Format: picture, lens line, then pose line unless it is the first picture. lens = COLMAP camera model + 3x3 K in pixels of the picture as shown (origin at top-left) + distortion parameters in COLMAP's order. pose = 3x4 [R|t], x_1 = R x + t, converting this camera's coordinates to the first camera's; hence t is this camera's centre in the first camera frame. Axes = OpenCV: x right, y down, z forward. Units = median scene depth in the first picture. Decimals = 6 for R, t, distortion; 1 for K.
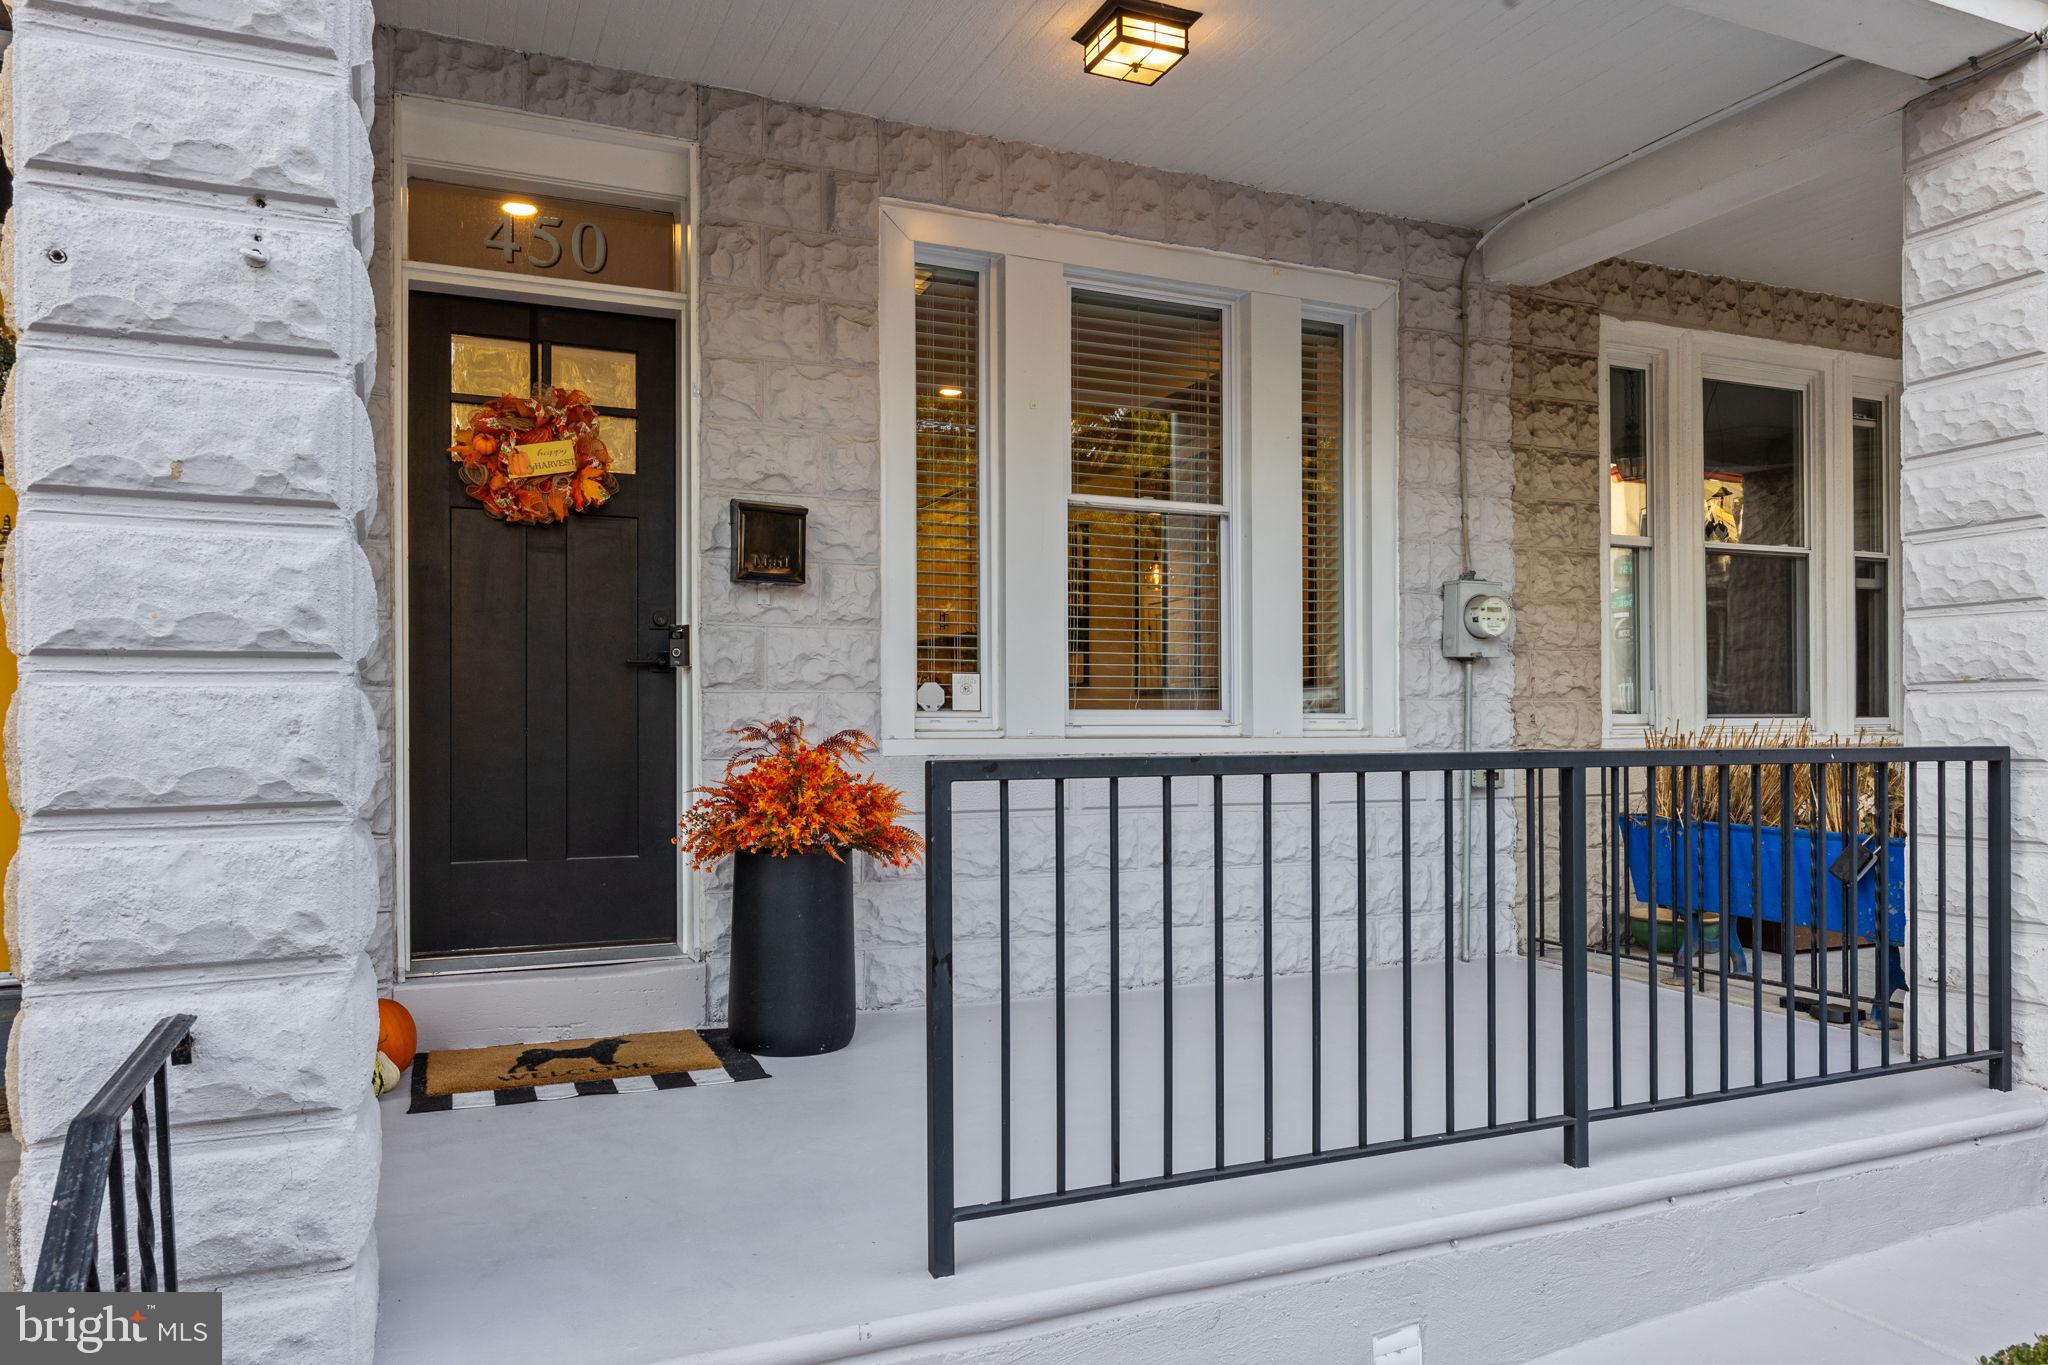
lens RADIAL K [[1872.7, 0, 1243.9], [0, 1872.7, 711.2], [0, 0, 1]] dist [-0.009343, -0.002114]
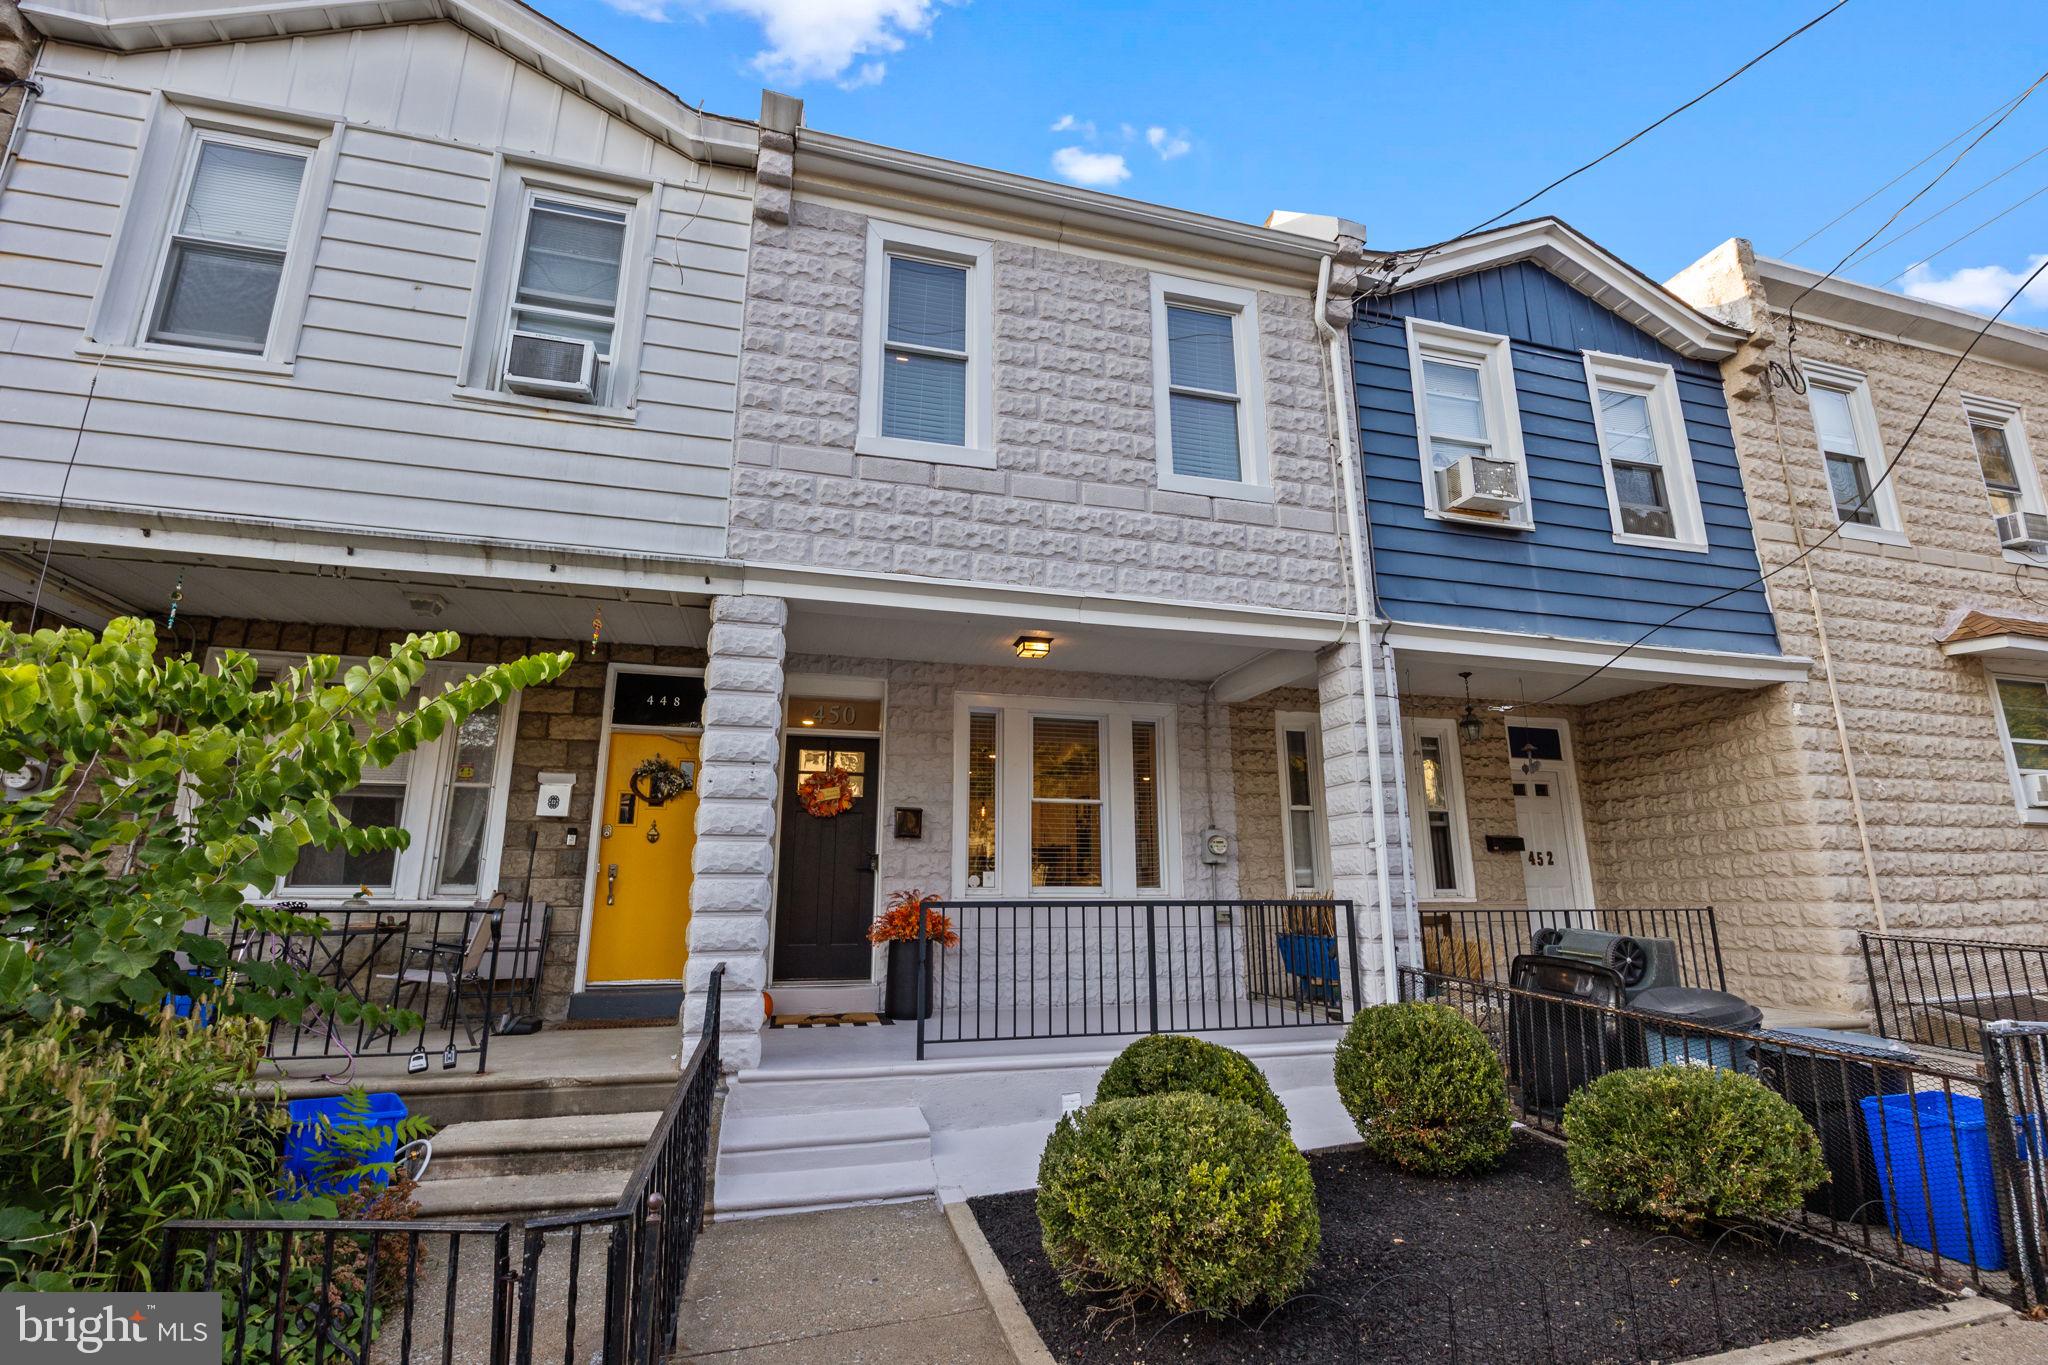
lens RADIAL K [[882.6, 0, 1024.0], [0, 882.6, 682.5], [0, 0, 1]] dist [-0.001708, -0.001101]
pose [[0.988367, -0.034822, -0.148049, 0.101270], [0.000515, 0.974197, -0.225701, -0.000039], [0.152088, 0.222999, 0.962881, -0.231973]]
